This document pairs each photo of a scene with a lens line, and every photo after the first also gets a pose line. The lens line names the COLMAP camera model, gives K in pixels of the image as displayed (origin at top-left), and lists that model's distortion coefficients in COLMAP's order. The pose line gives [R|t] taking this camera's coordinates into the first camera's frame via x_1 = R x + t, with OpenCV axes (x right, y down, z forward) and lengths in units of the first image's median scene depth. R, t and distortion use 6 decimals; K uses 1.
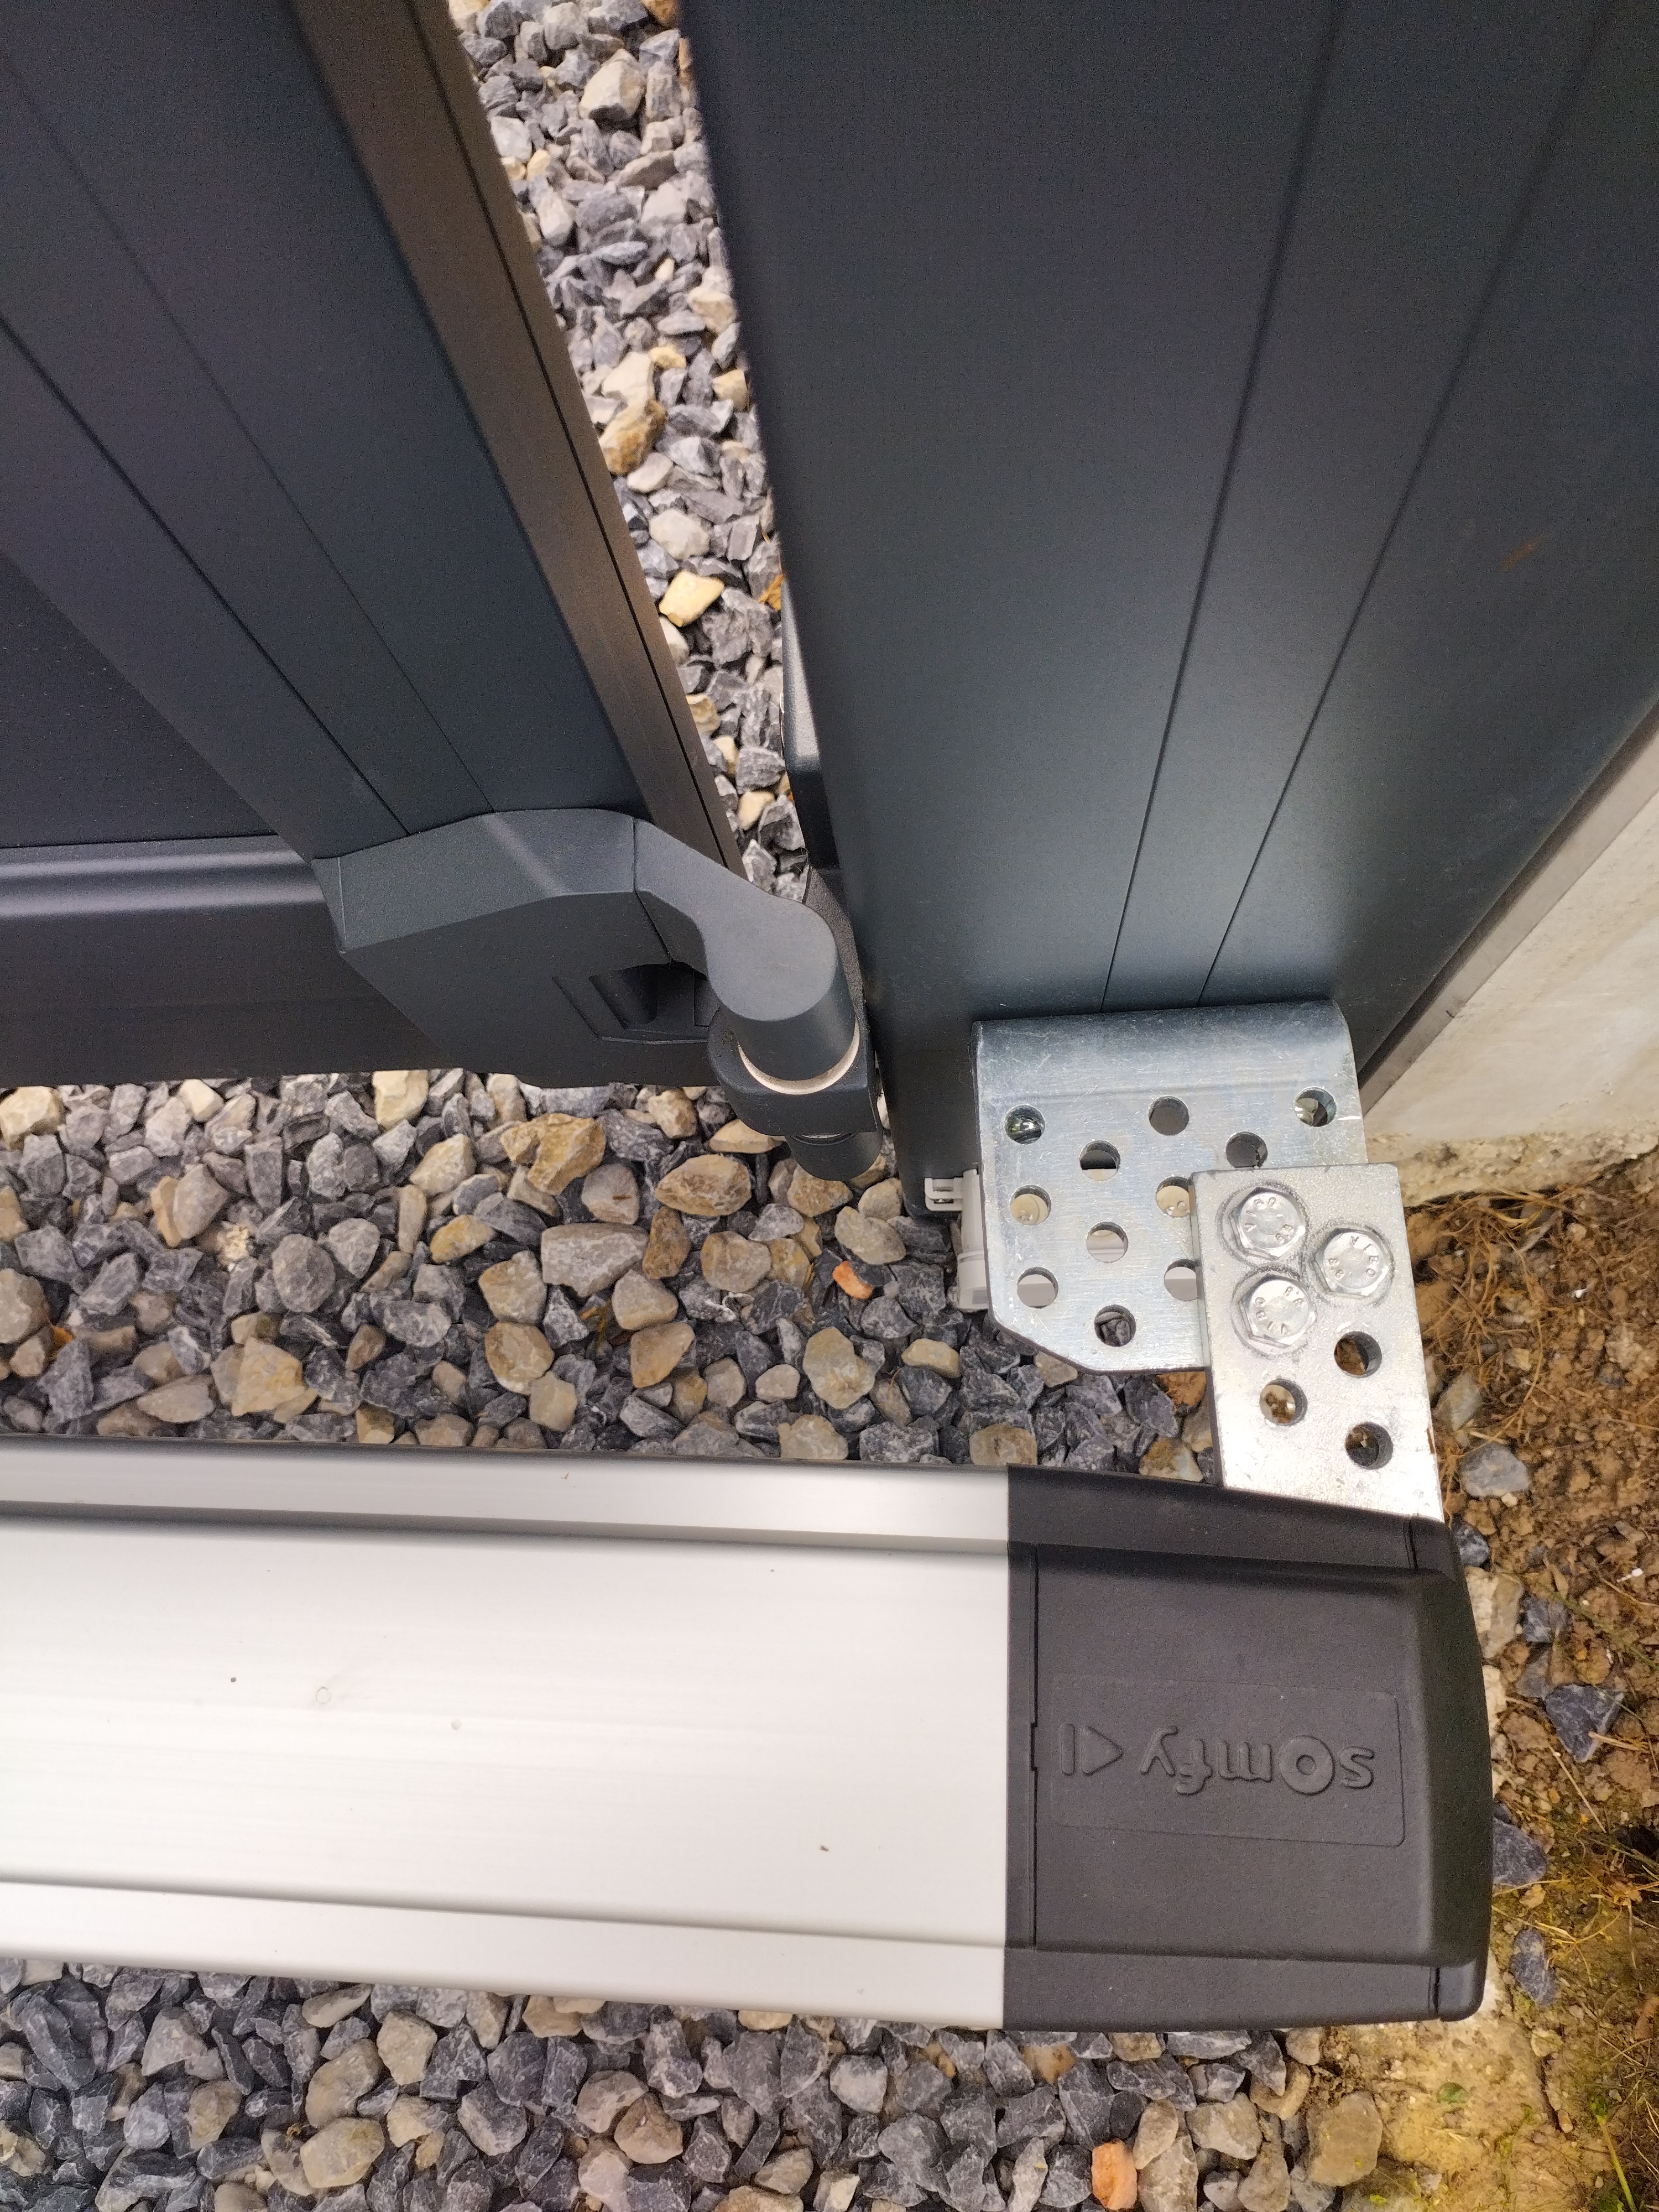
lens RADIAL K [[1551.4, 0, 829.5], [0, 1551.4, 1106.0], [0, 0, 1]] dist [0.006255, -0.003751]
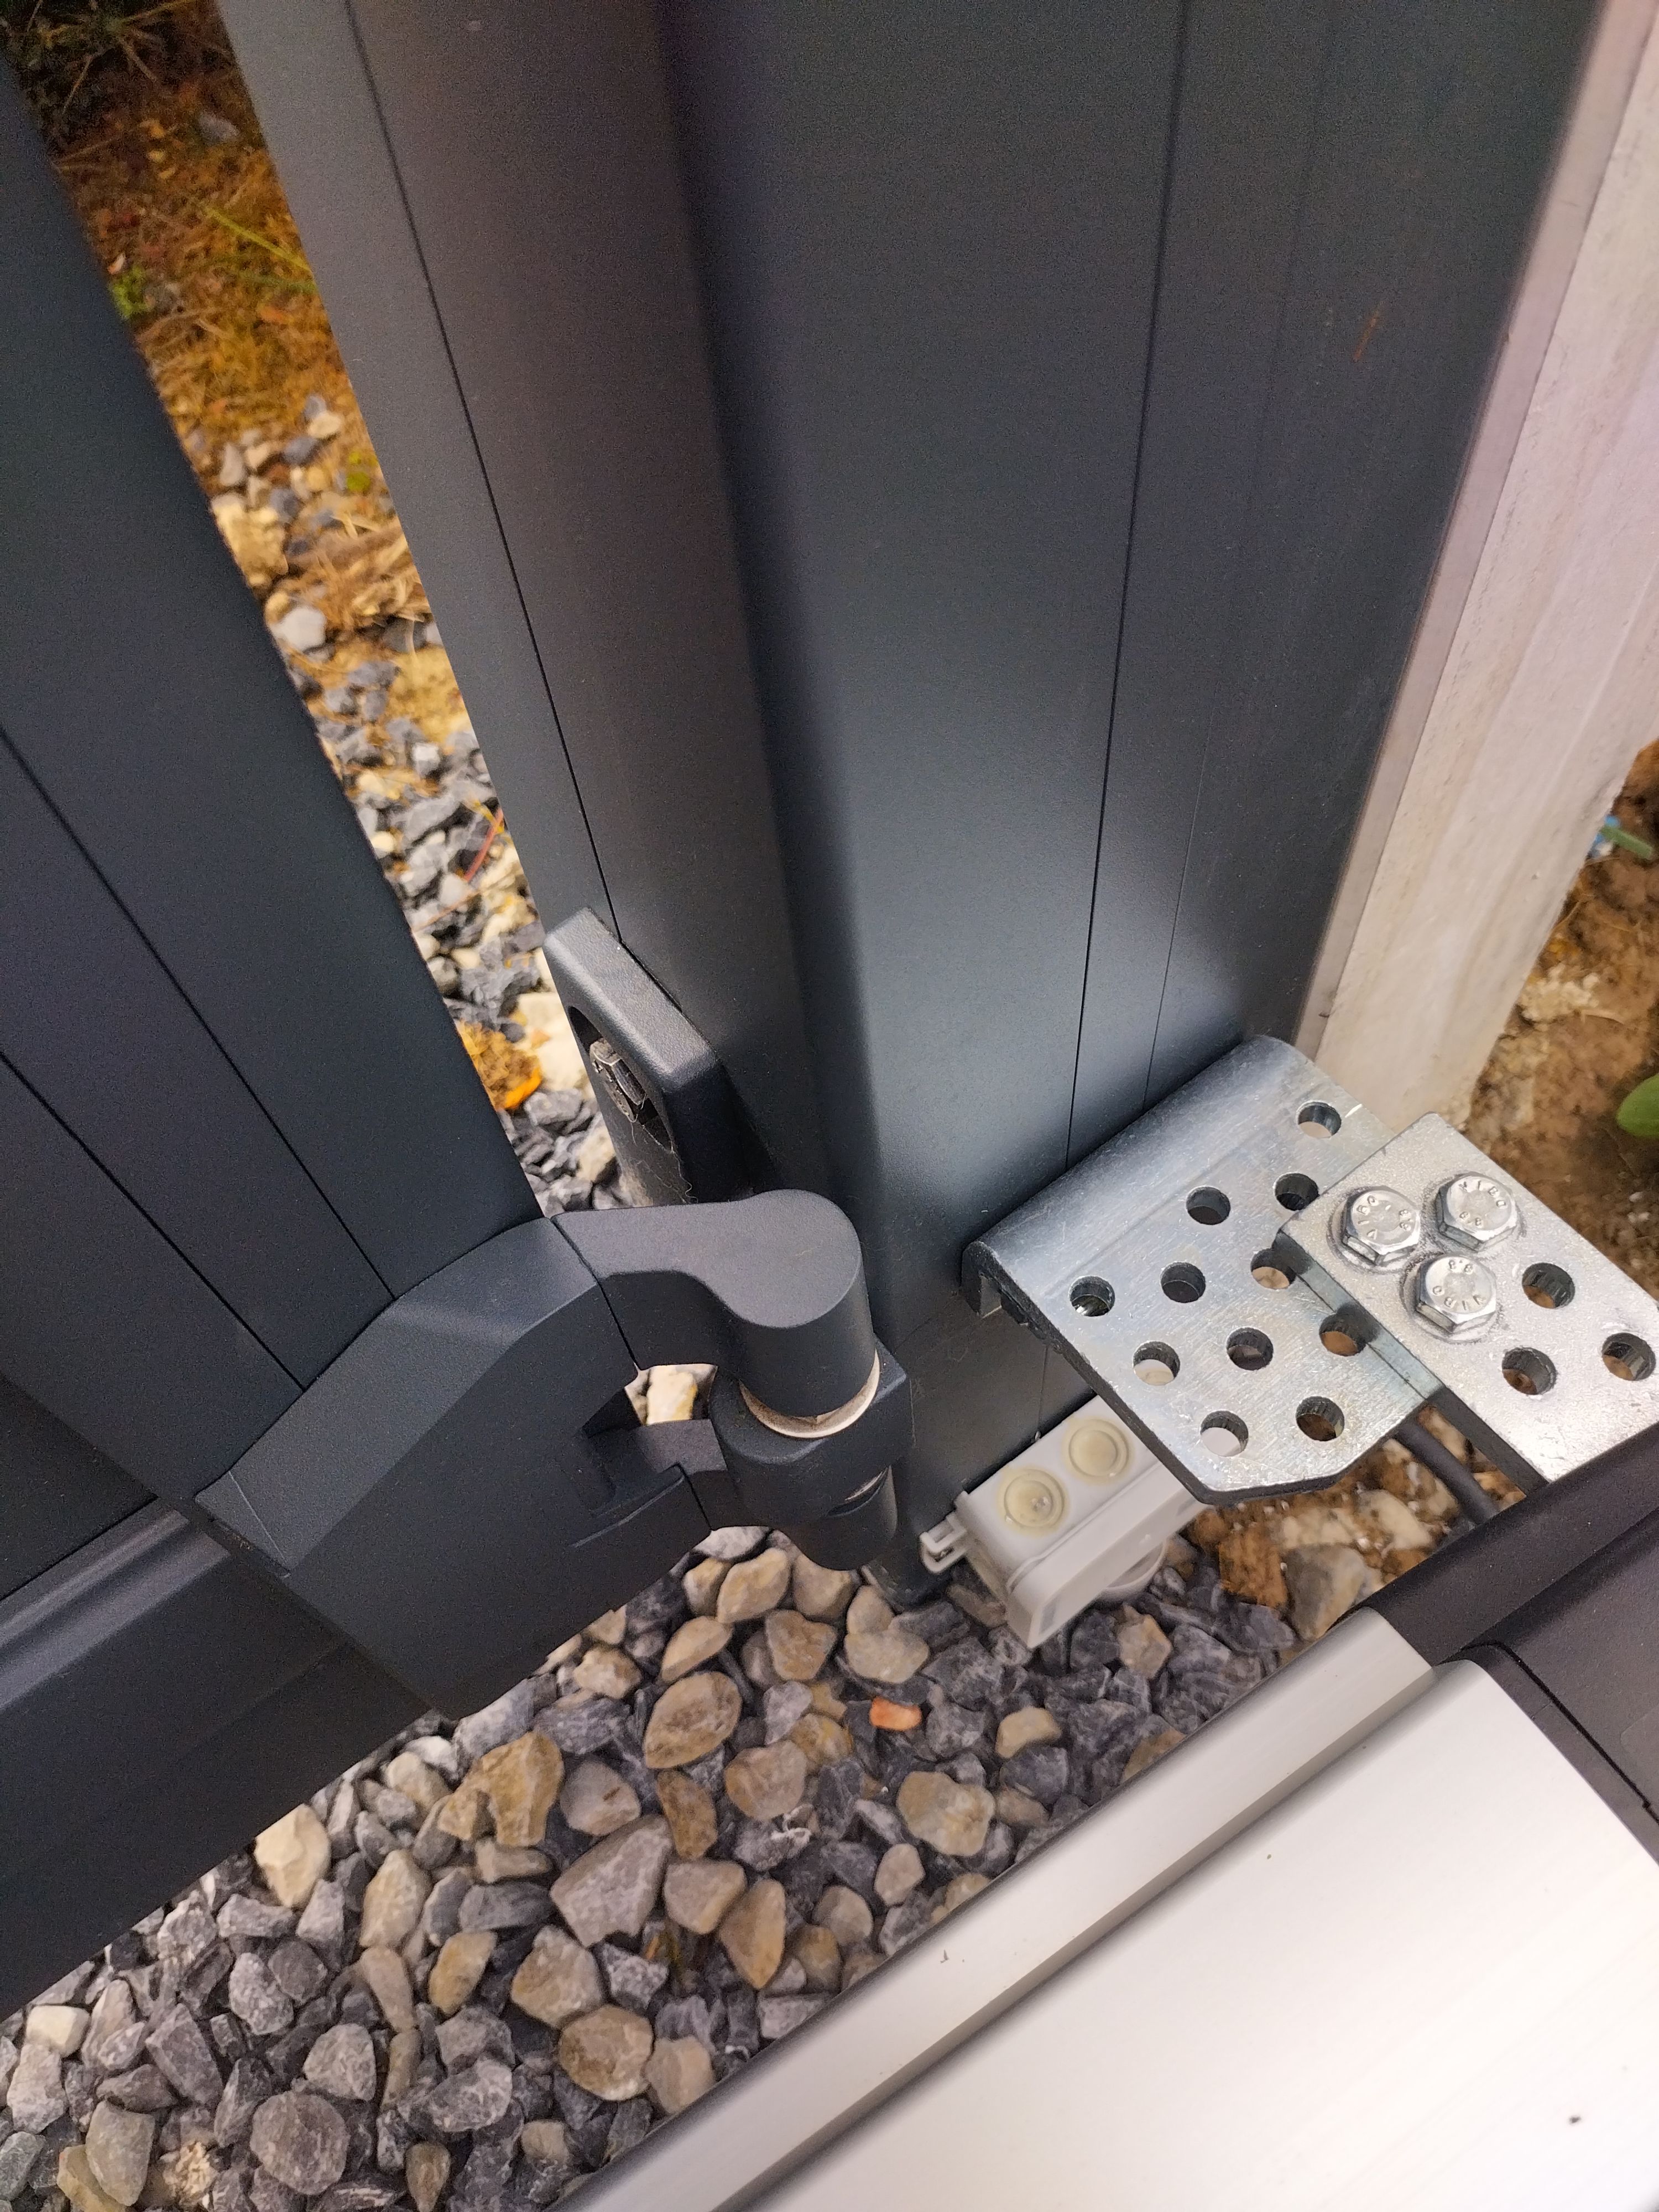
lens RADIAL K [[1584.4, 0, 829.5], [0, 1584.4, 1106.0], [0, 0, 1]] dist [0.024355, -0.061957]
pose [[0.818420, -0.482899, 0.311442, -0.126276], [0.558306, 0.796489, -0.232163, 0.028555], [-0.135949, 0.363887, 0.921468, 0.076433]]
